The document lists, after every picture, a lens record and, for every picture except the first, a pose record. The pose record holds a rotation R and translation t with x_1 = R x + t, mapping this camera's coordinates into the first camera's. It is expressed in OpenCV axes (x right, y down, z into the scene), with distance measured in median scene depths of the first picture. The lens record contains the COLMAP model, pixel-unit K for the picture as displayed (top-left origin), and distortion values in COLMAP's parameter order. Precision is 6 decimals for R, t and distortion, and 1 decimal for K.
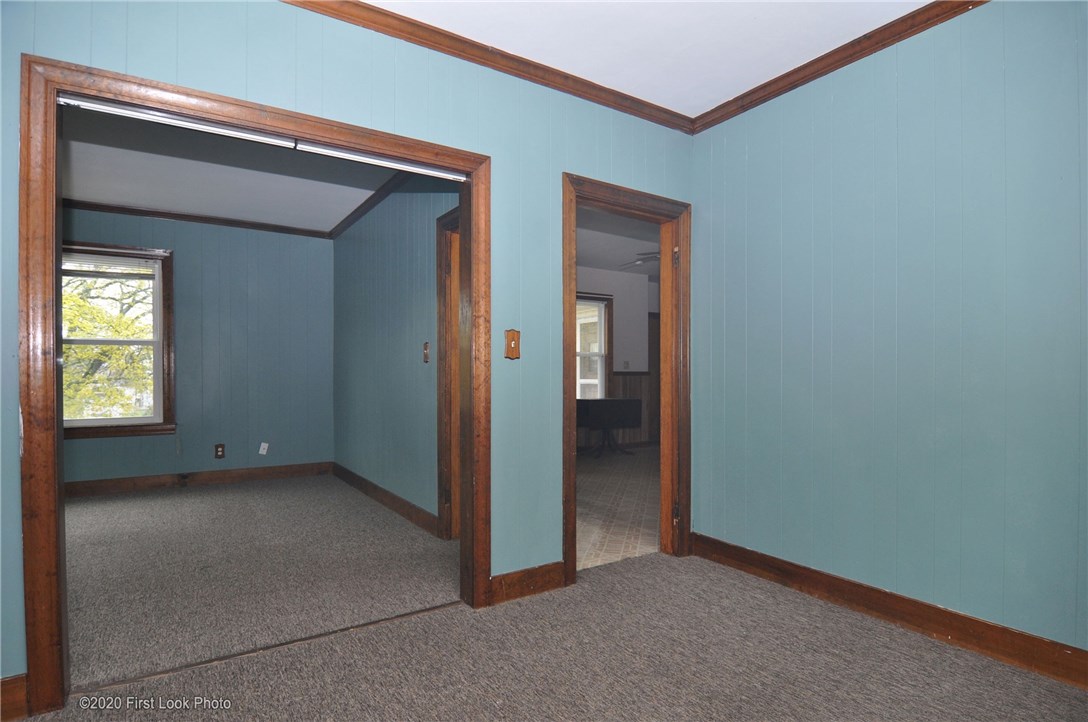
lens RADIAL K [[578.7, 0, 564.4], [0, 578.7, 380.1], [0, 0, 1]] dist [-0.024435, -0.000965]
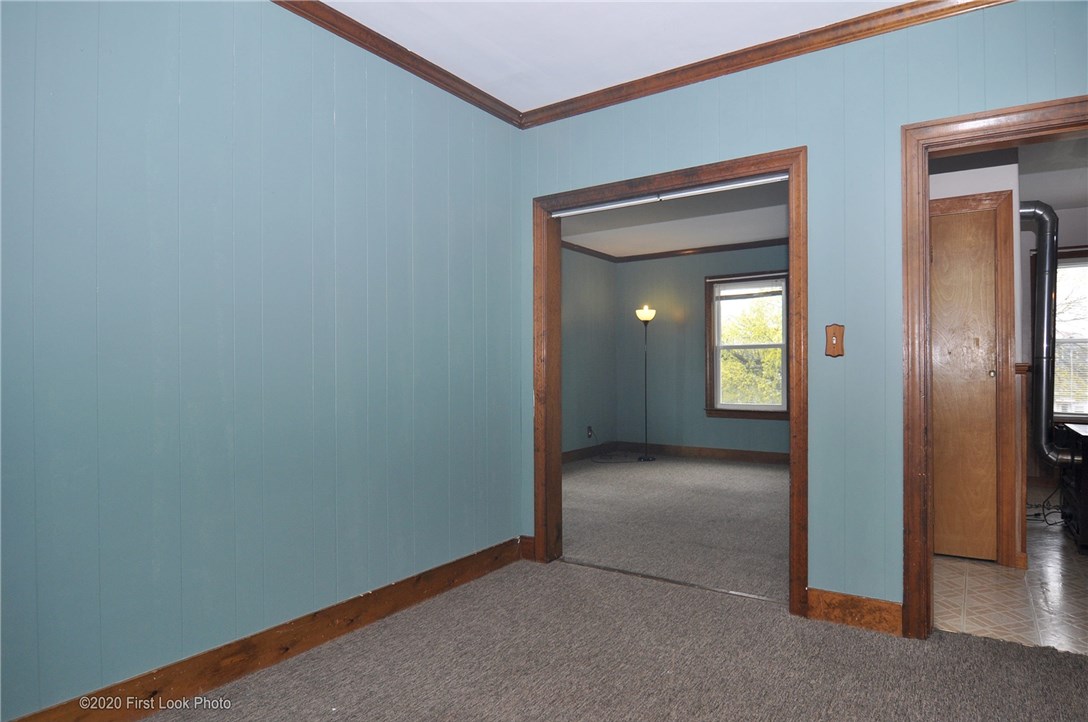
lens RADIAL K [[536.6, 0, 545.5], [0, 536.6, 368.3], [0, 0, 1]] dist [-0.018627, -0.000152]
pose [[0.404141, -0.005005, -0.914683, 0.495062], [-0.008465, 0.999922, -0.009212, -0.006650], [0.914657, 0.011466, 0.404067, 0.247894]]
